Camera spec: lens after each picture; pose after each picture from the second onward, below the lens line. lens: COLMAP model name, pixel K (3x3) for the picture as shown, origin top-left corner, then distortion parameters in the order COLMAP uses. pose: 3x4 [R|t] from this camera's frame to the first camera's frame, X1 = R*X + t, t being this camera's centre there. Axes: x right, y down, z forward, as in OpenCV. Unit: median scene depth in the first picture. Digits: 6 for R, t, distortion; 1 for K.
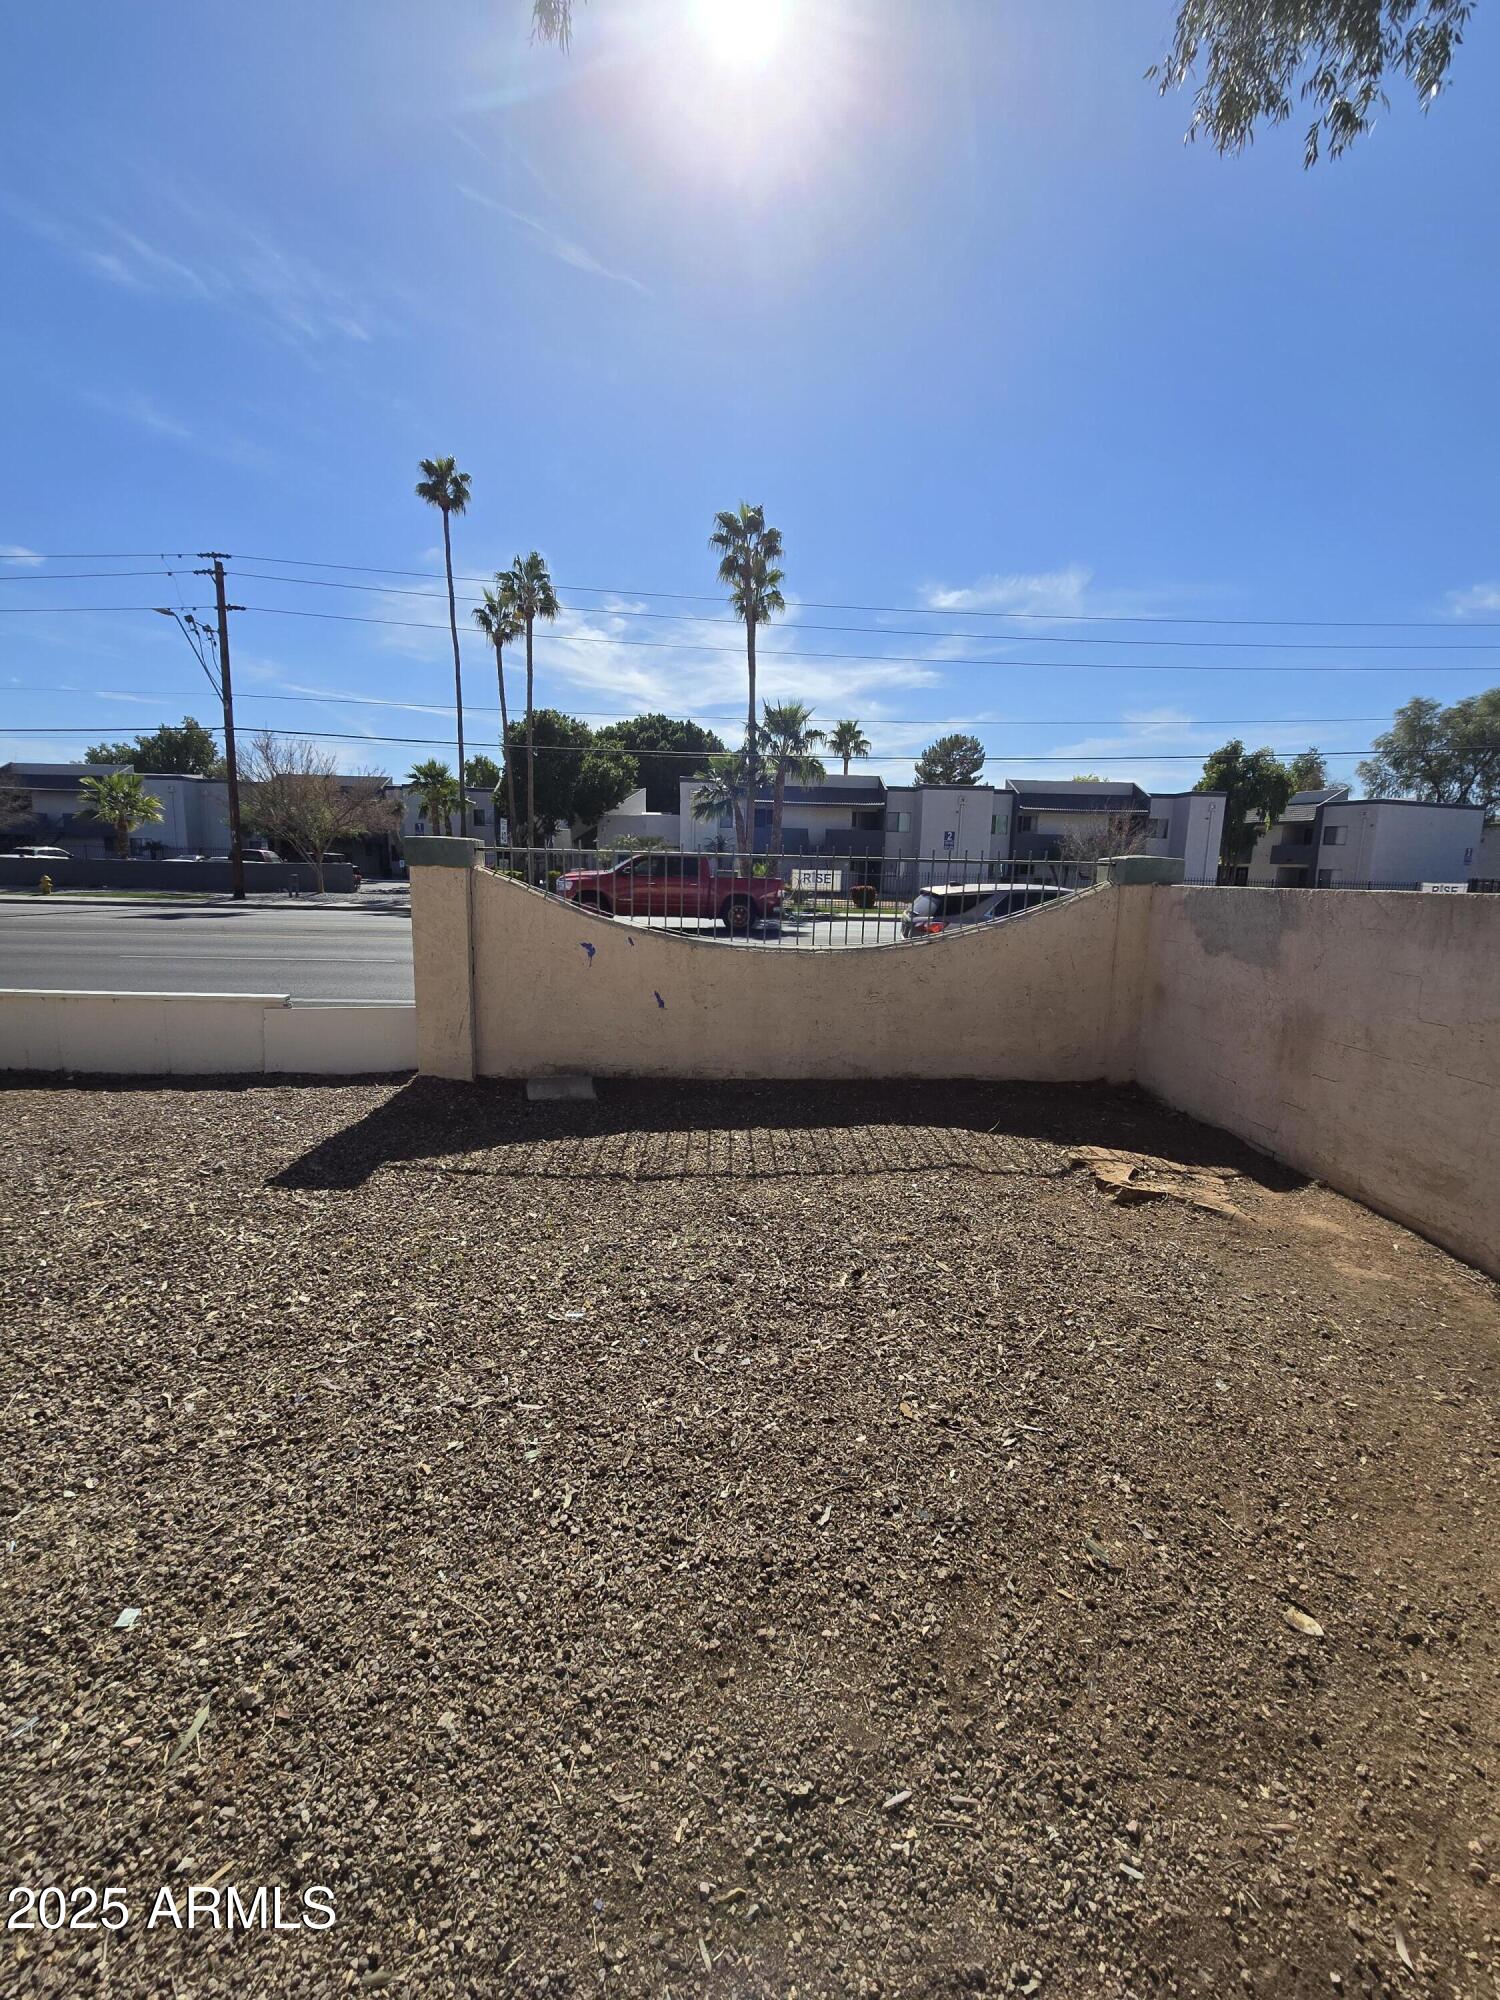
lens RADIAL K [[824.8, 0, 735.5], [0, 824.8, 991.1], [0, 0, 1]] dist [-0.002360, 0.001123]
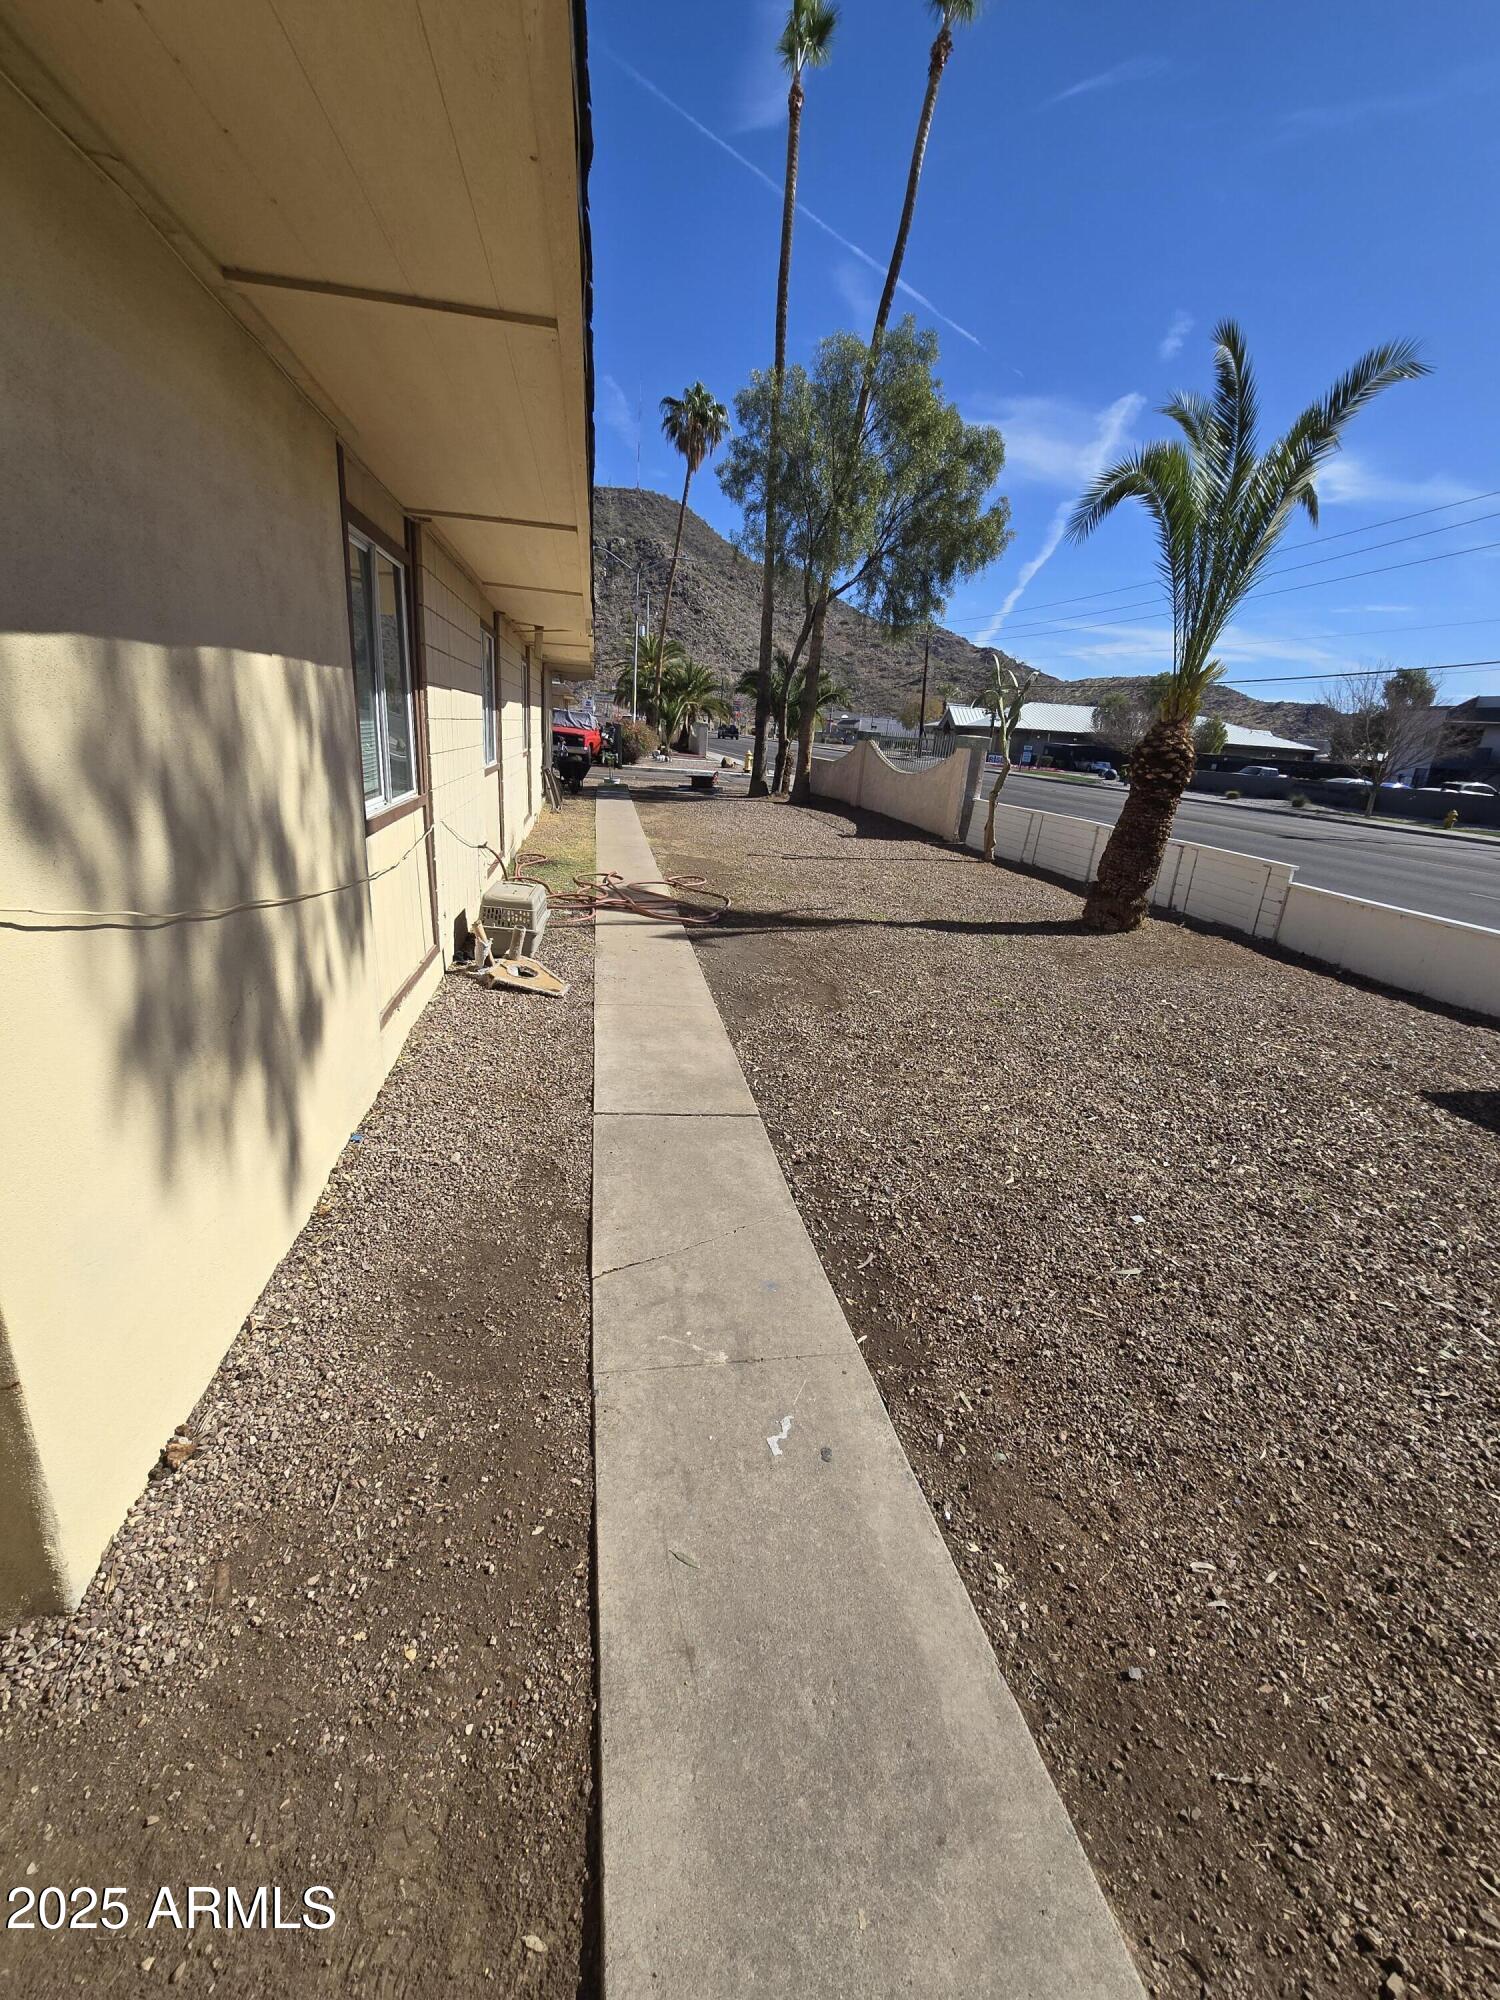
lens RADIAL K [[824.8, 0, 757.4], [0, 824.8, 997.2], [0, 0, 1]] dist [-0.002360, 0.001123]
pose [[0.168050, 0.292725, -0.941314, 0.354675], [-0.216137, 0.942600, 0.254539, 0.037818], [0.961792, 0.160677, 0.221673, -0.124134]]
